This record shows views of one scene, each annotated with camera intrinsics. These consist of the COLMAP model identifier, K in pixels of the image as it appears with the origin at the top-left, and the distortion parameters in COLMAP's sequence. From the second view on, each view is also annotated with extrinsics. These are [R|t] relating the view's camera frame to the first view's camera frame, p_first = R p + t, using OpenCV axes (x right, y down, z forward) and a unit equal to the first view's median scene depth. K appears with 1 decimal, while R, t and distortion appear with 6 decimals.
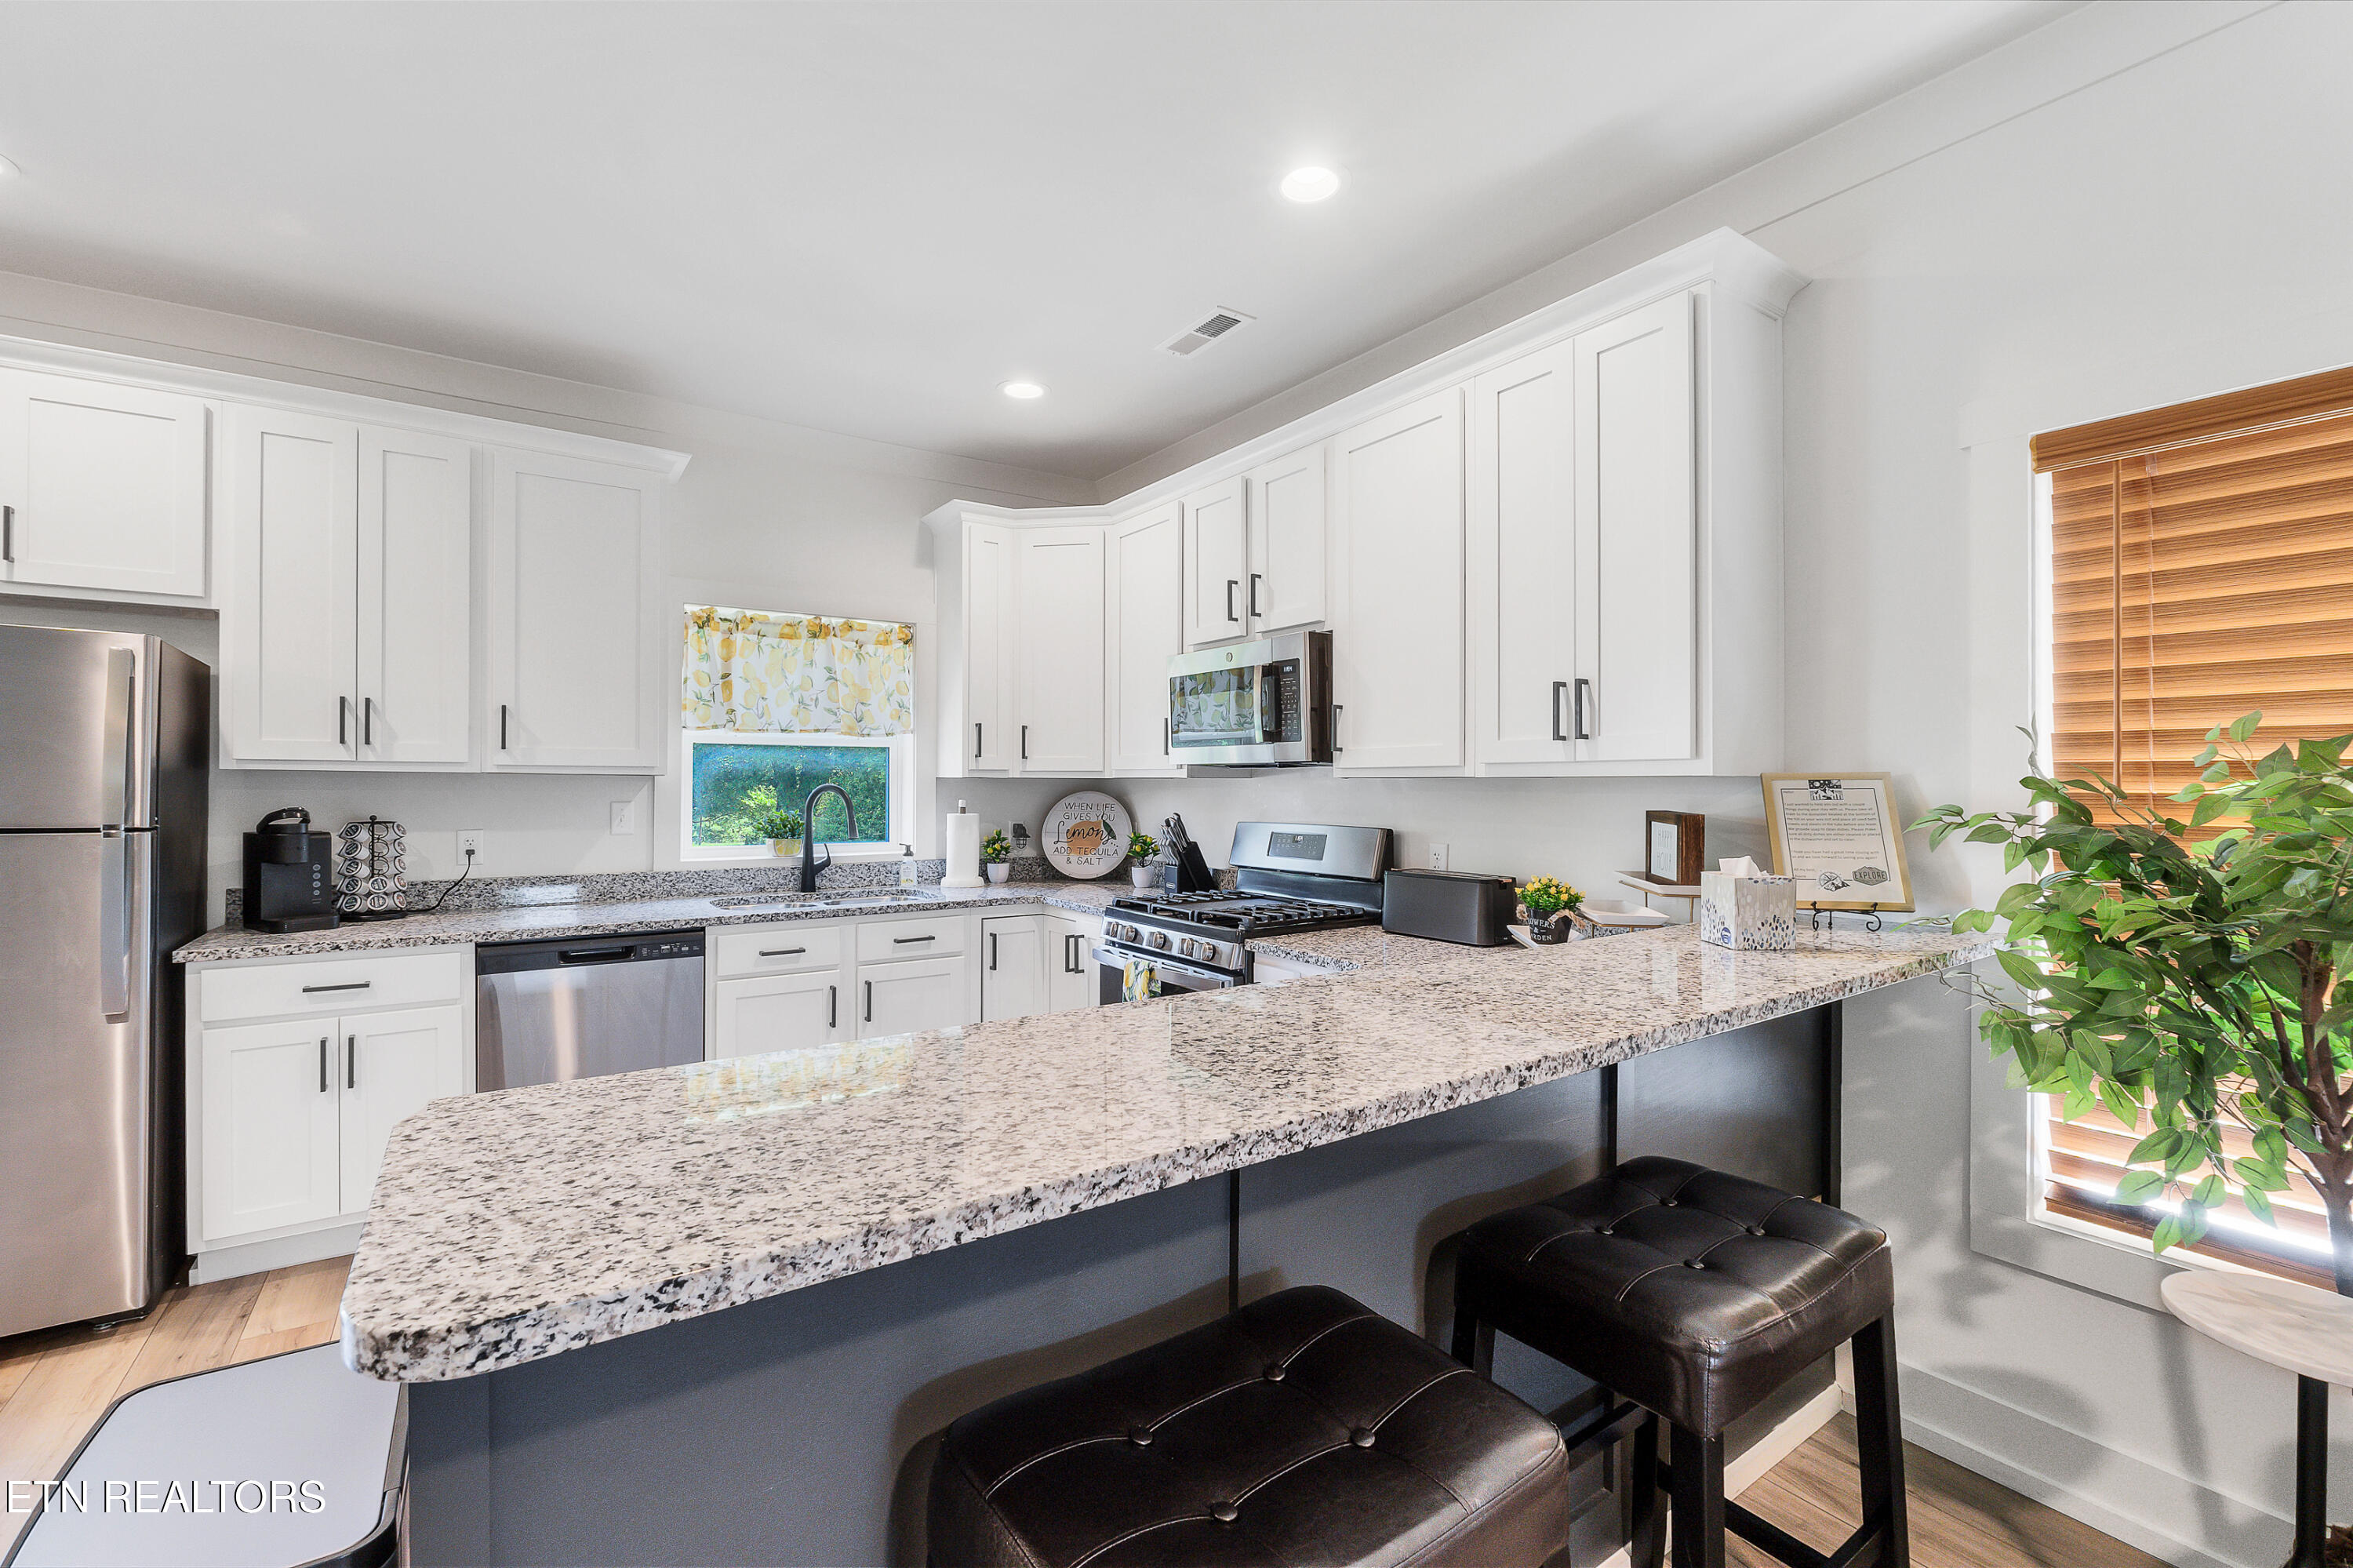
lens RADIAL K [[1026.7, 0, 1180.6], [0, 1026.7, 785.5], [0, 0, 1]] dist [0.003029, 0.000105]
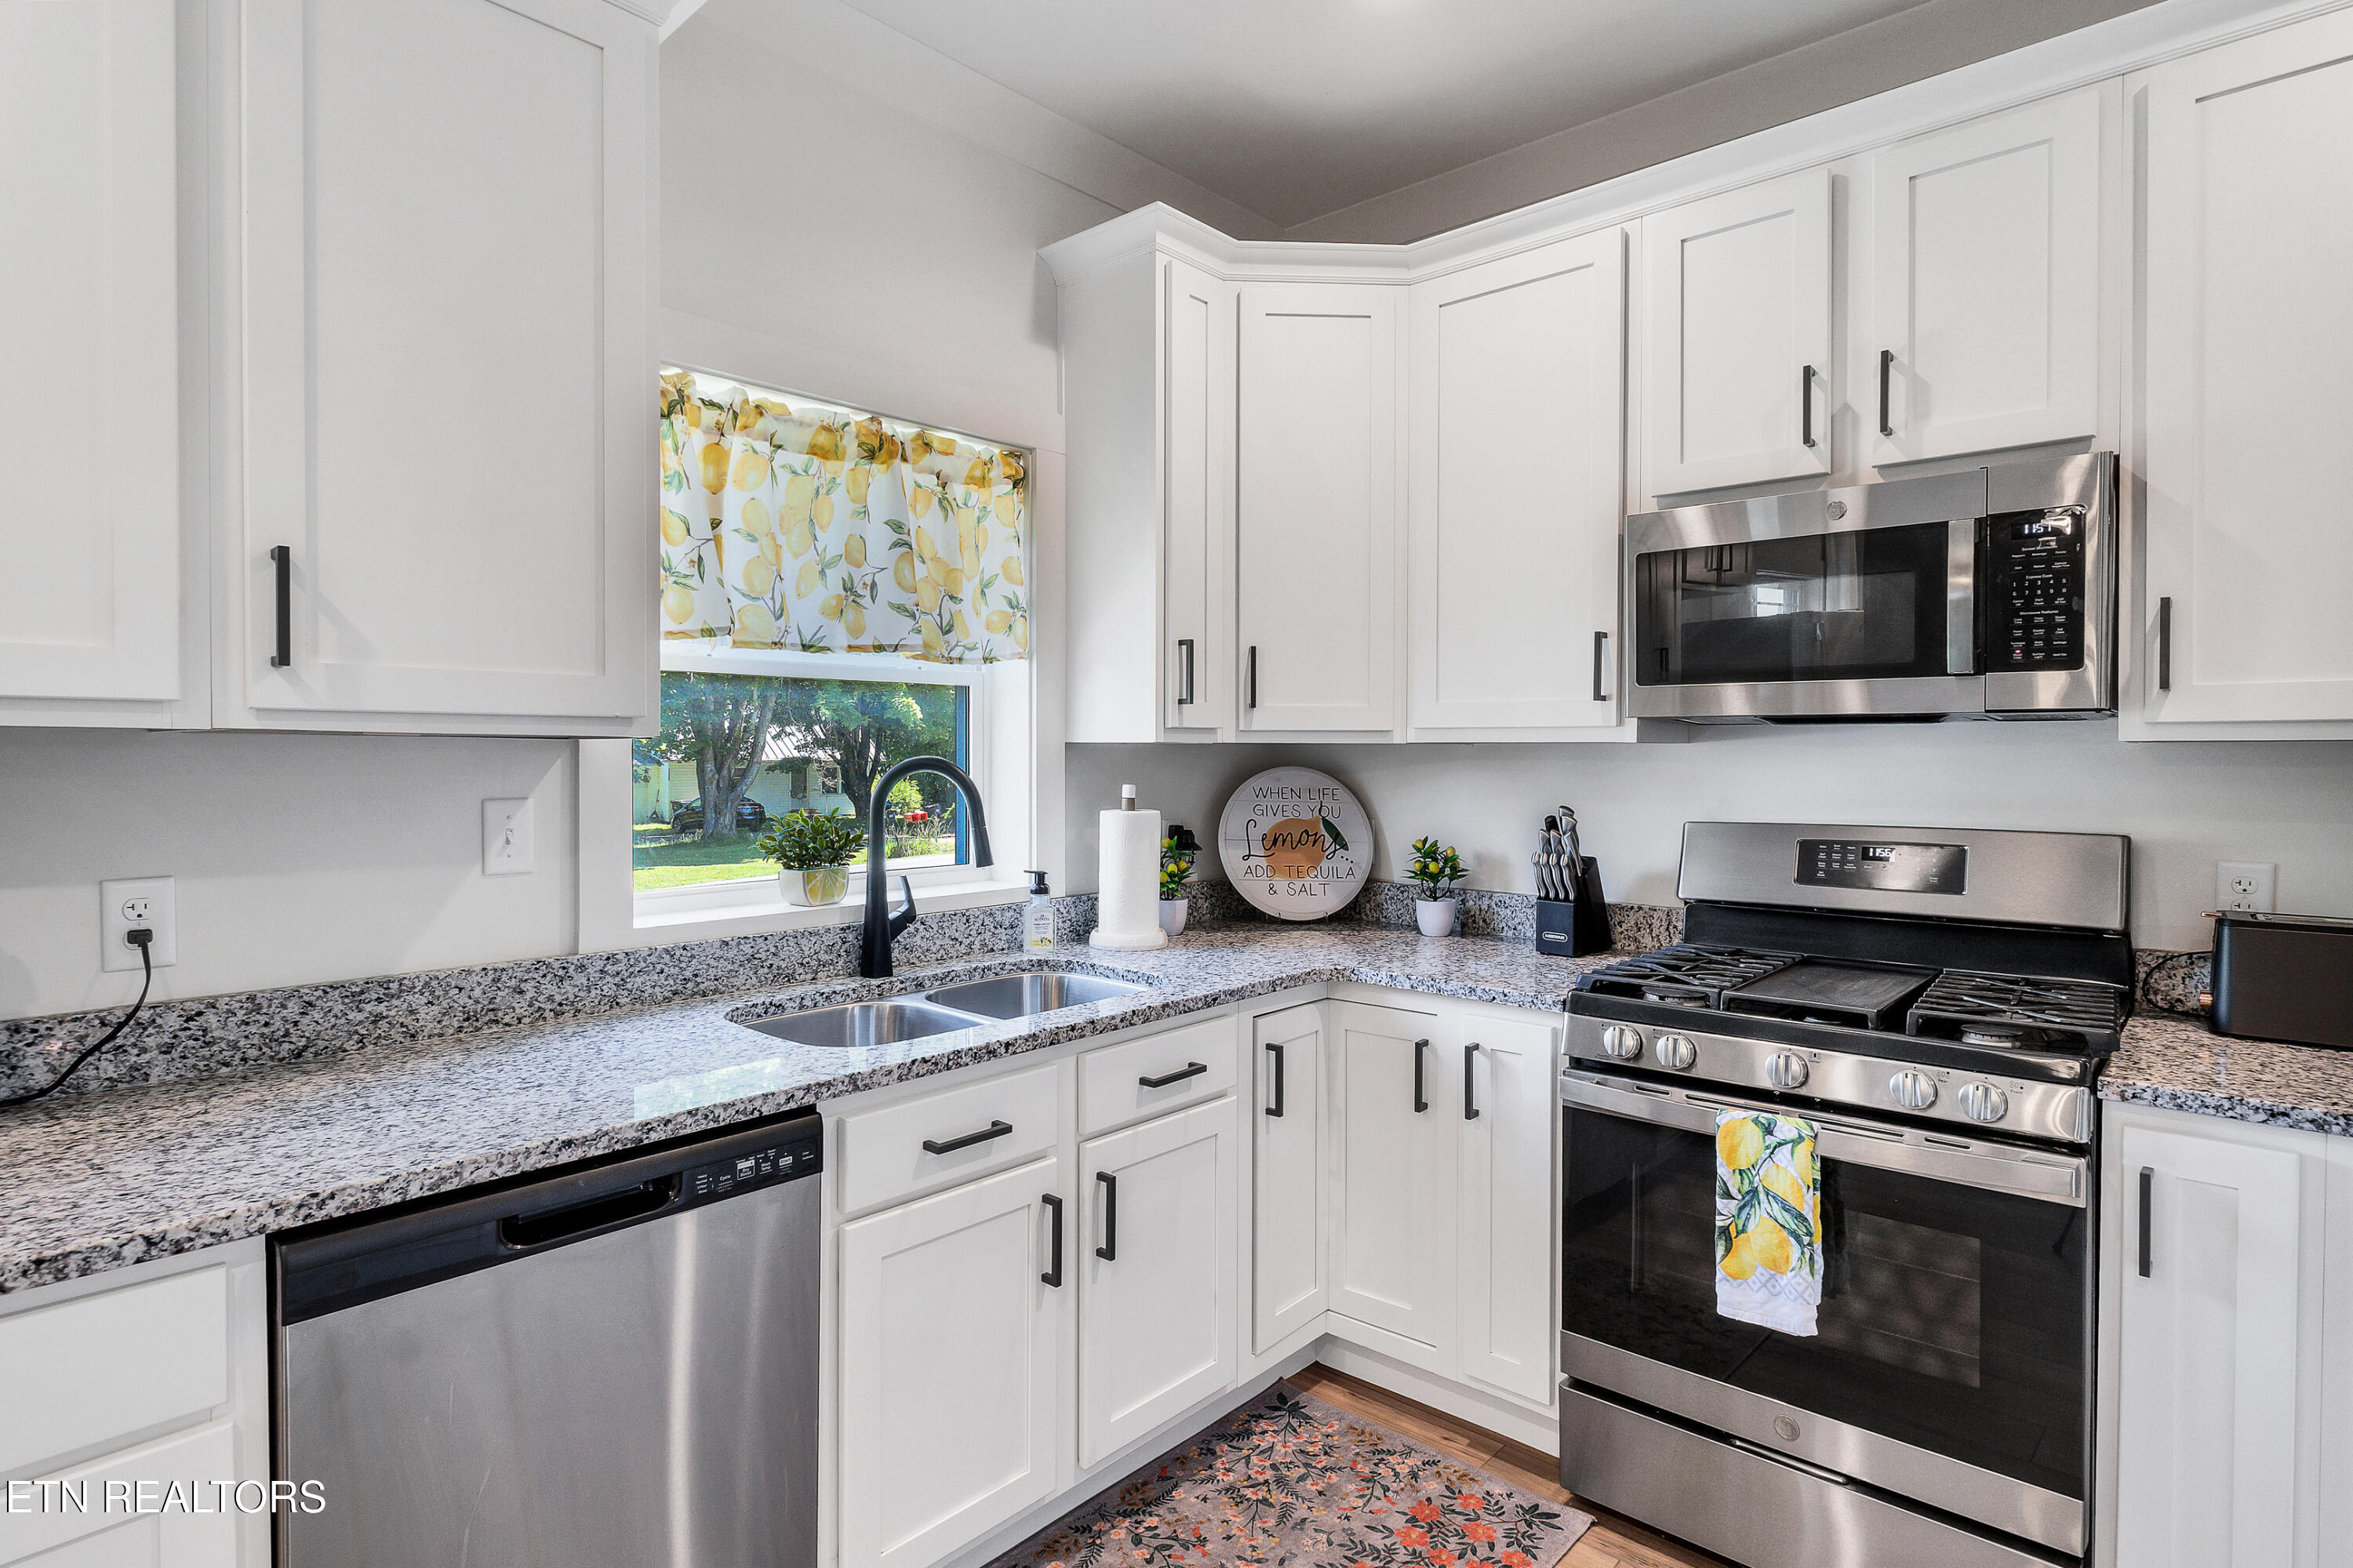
lens RADIAL K [[1231.1, 0, 1176.4], [0, 1231.1, 769.8], [0, 0, 1]] dist [-0.002970, -0.001677]
pose [[0.972697, -0.006085, 0.232001, -0.355067], [0.002903, 0.999897, 0.014052, -0.002619], [-0.232063, -0.012995, 0.972614, 0.392279]]
